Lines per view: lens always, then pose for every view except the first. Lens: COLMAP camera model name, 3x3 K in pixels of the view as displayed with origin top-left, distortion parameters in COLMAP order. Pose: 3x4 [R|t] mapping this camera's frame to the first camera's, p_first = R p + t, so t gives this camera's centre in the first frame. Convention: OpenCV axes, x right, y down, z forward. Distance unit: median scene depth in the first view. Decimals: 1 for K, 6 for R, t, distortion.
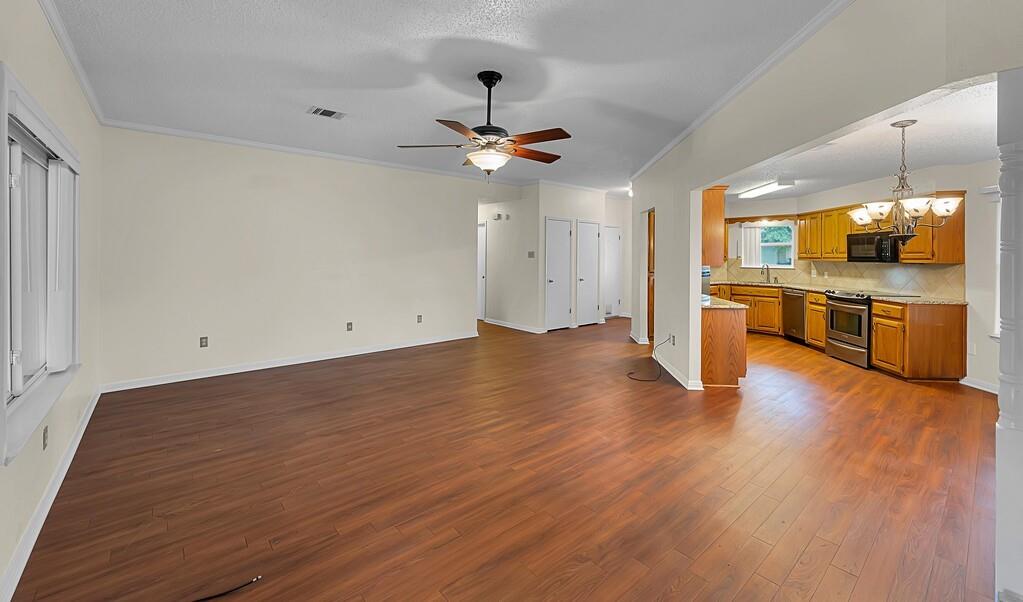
lens RADIAL K [[418.9, 0, 511.8], [0, 418.9, 255.0], [0, 0, 1]] dist [-0.000131, 0.000168]
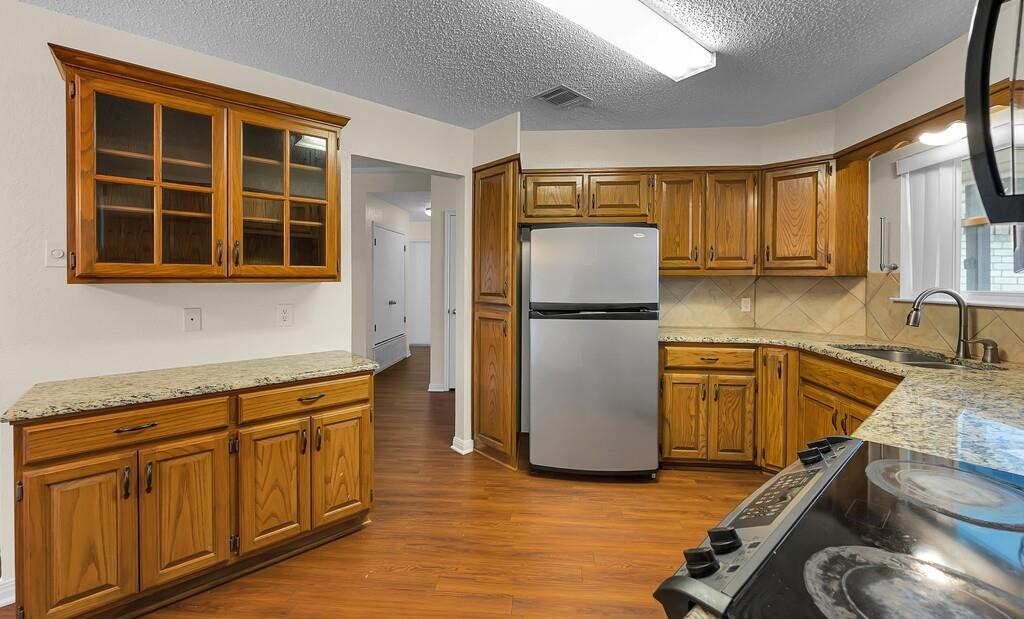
lens RADIAL K [[420.1, 0, 512.4], [0, 420.1, 280.6], [0, 0, 1]] dist [-0.002188, -0.000349]
pose [[0.710130, -0.000777, -0.704070, 0.715298], [0.001684, 0.999998, 0.000595, 0.017605], [0.704068, -0.001608, 0.710131, 0.717755]]
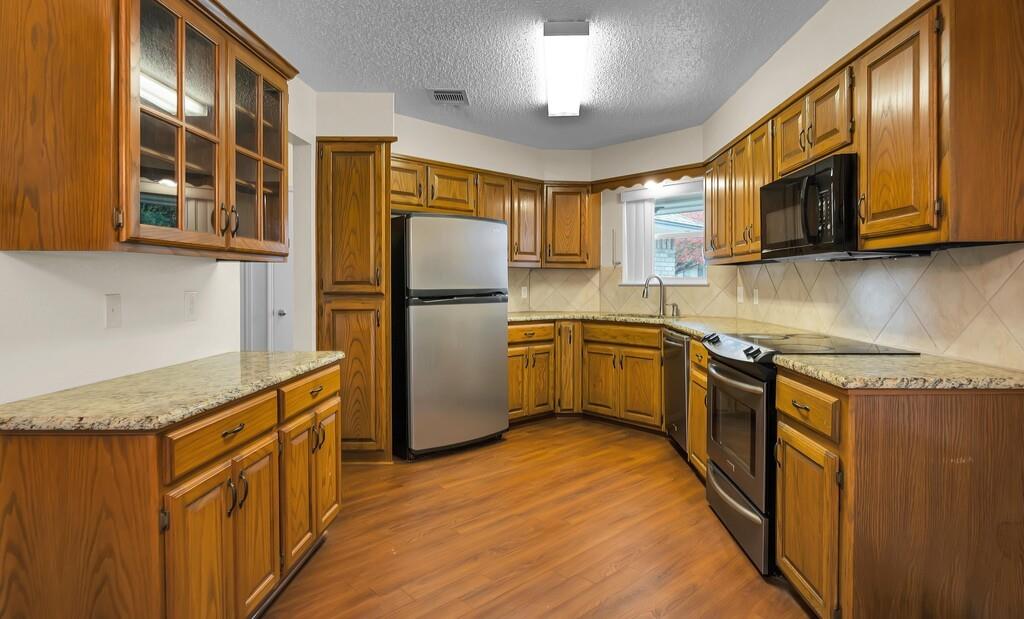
lens RADIAL K [[548.3, 0, 529.4], [0, 548.3, 288.1], [0, 0, 1]] dist [-0.001888, -0.001359]
pose [[0.998593, -0.005752, 0.052714, 0.516943], [0.005171, 0.999924, 0.011149, 0.033014], [-0.052774, -0.010861, 0.998547, 0.470441]]
